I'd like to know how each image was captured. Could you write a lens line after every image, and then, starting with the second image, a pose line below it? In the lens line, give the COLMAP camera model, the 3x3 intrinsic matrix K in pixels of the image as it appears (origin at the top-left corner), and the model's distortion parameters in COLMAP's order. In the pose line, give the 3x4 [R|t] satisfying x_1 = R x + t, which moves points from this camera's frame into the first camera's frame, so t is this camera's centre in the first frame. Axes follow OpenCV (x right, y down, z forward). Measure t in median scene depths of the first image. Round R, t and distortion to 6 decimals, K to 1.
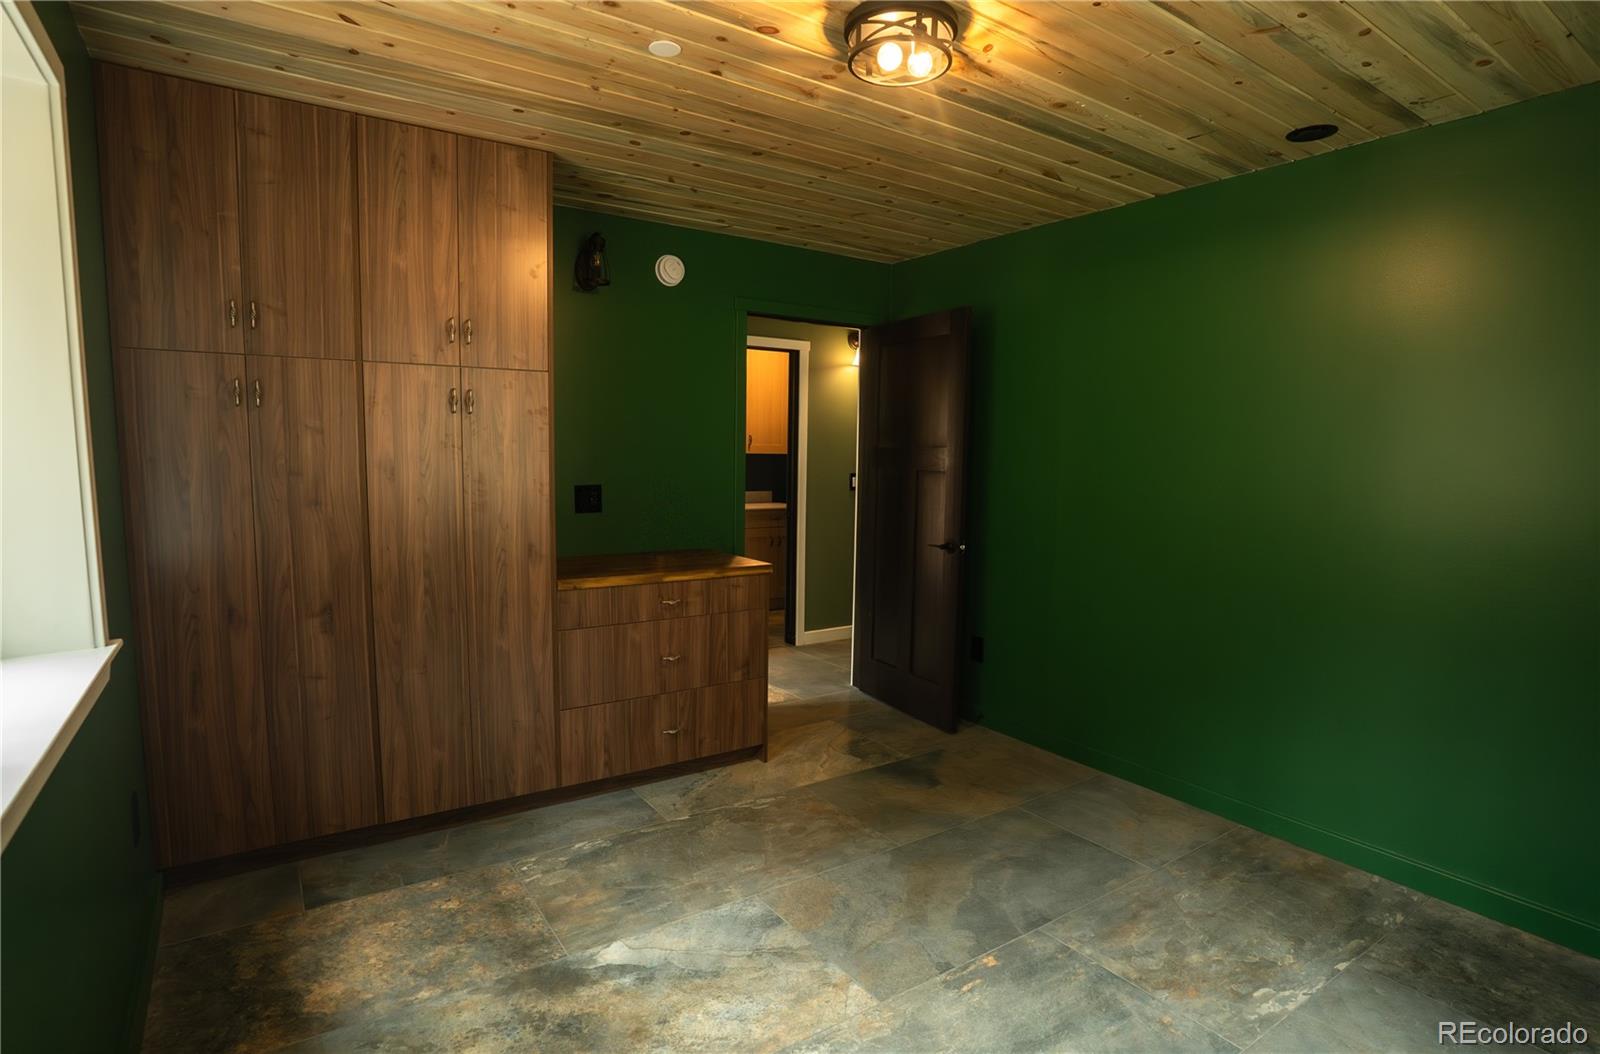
lens RADIAL K [[800.7, 0, 800.0], [0, 800.7, 527.0], [0, 0, 1]] dist [-0.004478, -0.000674]
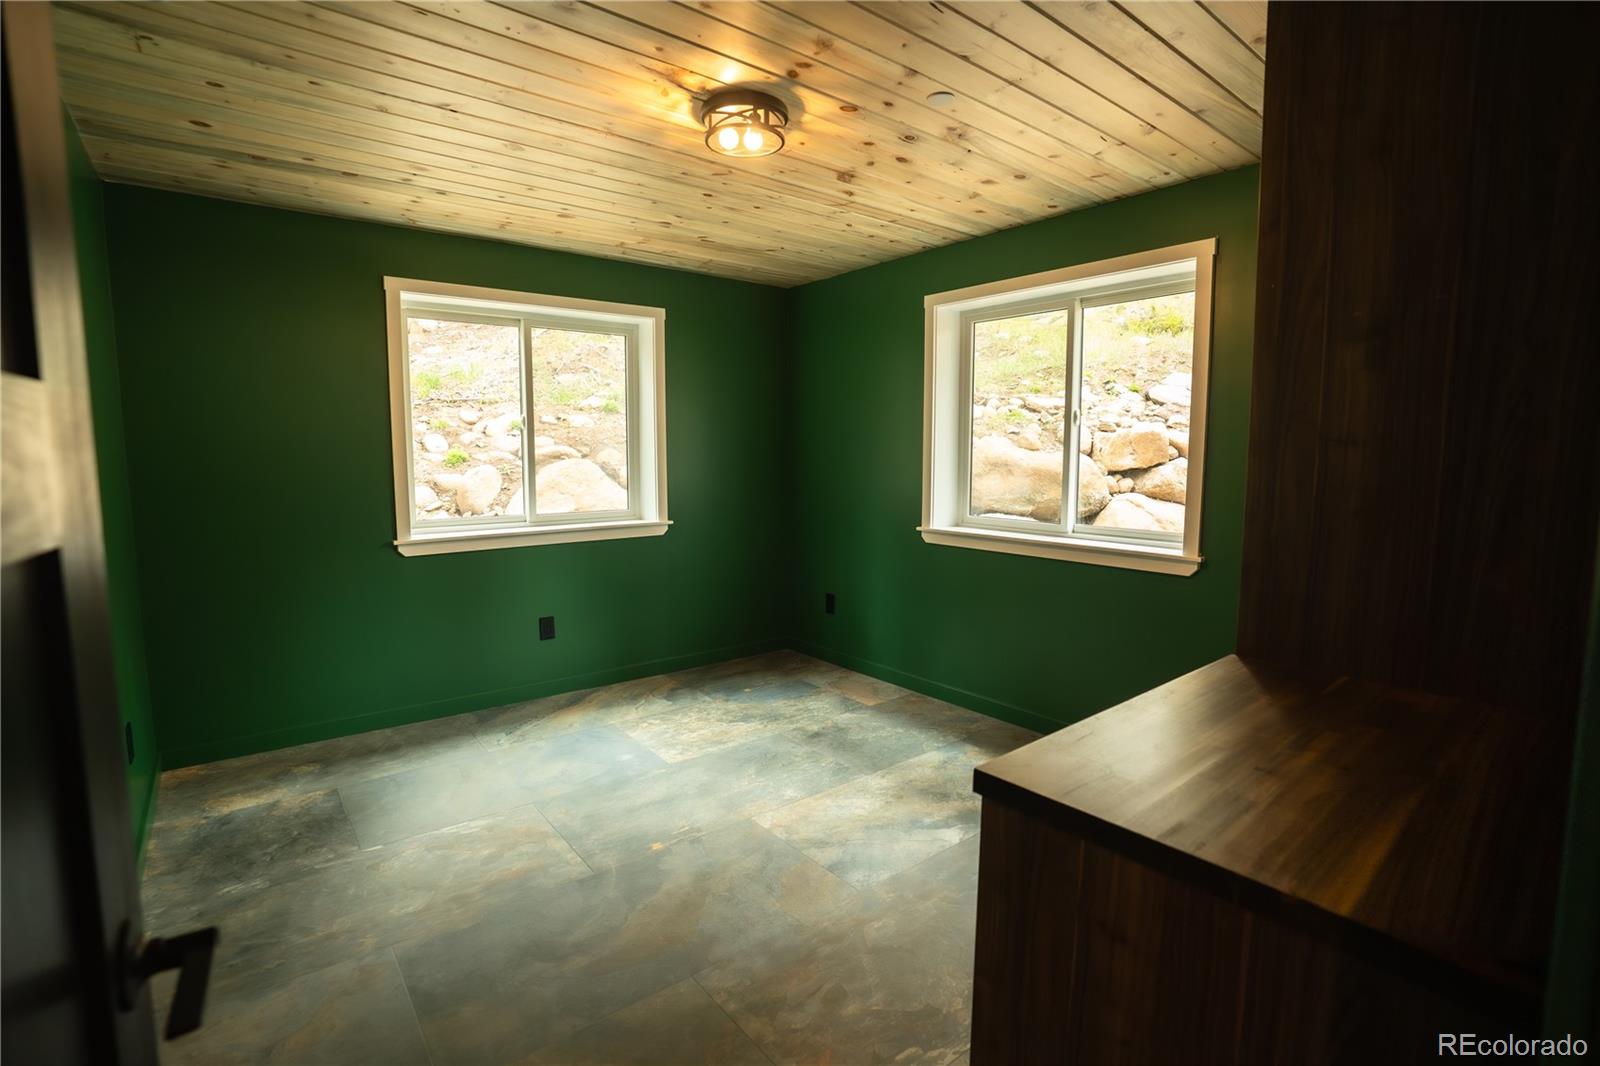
lens RADIAL K [[733.1, 0, 794.3], [0, 733.1, 535.7], [0, 0, 1]] dist [-0.078614, 0.028991]
pose [[-0.998010, -0.011892, -0.061924, 0.095105], [-0.024754, 0.977104, 0.211316, -0.172016], [0.057993, 0.212429, -0.975454, 1.951552]]
